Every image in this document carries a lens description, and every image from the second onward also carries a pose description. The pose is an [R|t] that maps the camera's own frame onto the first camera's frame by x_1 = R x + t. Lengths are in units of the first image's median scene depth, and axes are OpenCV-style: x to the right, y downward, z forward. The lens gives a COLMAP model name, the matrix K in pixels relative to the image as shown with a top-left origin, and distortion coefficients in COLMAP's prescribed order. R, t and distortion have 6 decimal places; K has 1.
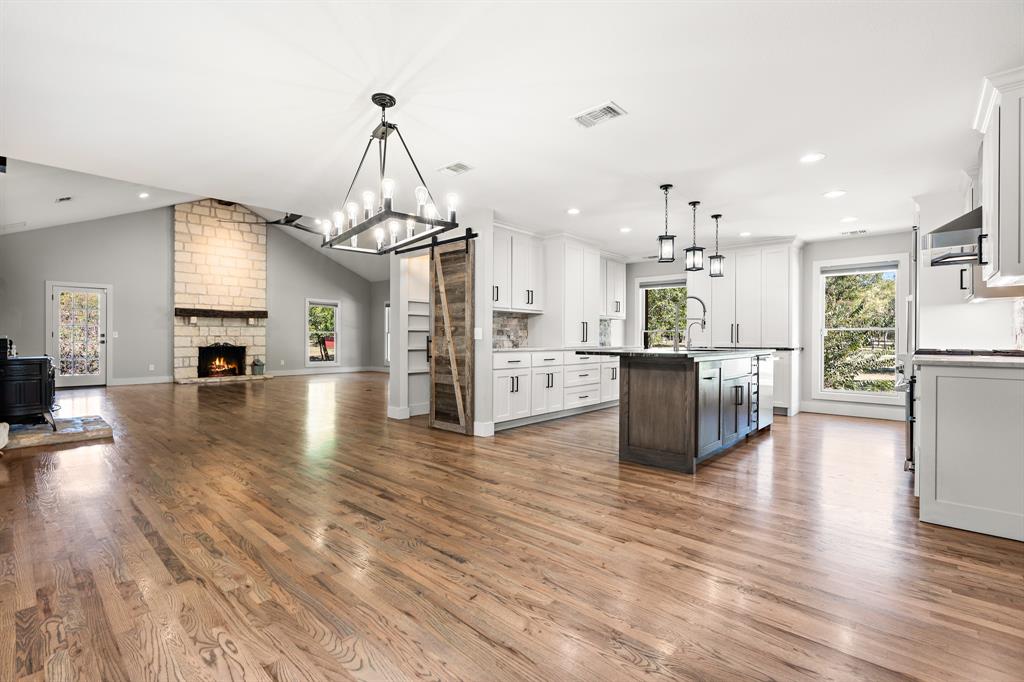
lens RADIAL K [[459.9, 0, 514.6], [0, 459.9, 341.1], [0, 0, 1]] dist [-0.001656, 0.000423]
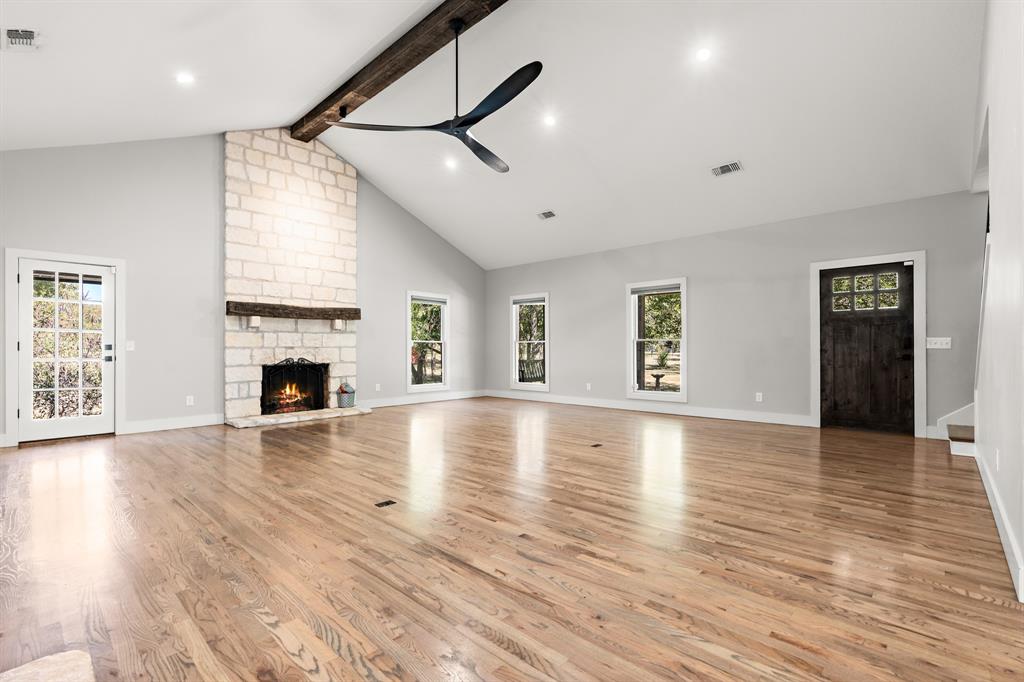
lens RADIAL K [[459.9, 0, 508.8], [0, 459.9, 348.0], [0, 0, 1]] dist [-0.001656, 0.000423]
pose [[0.999626, -0.010472, -0.025248, -0.335672], [0.010126, 0.999854, -0.013794, 0.001401], [0.025389, 0.013533, 0.999586, 0.385231]]
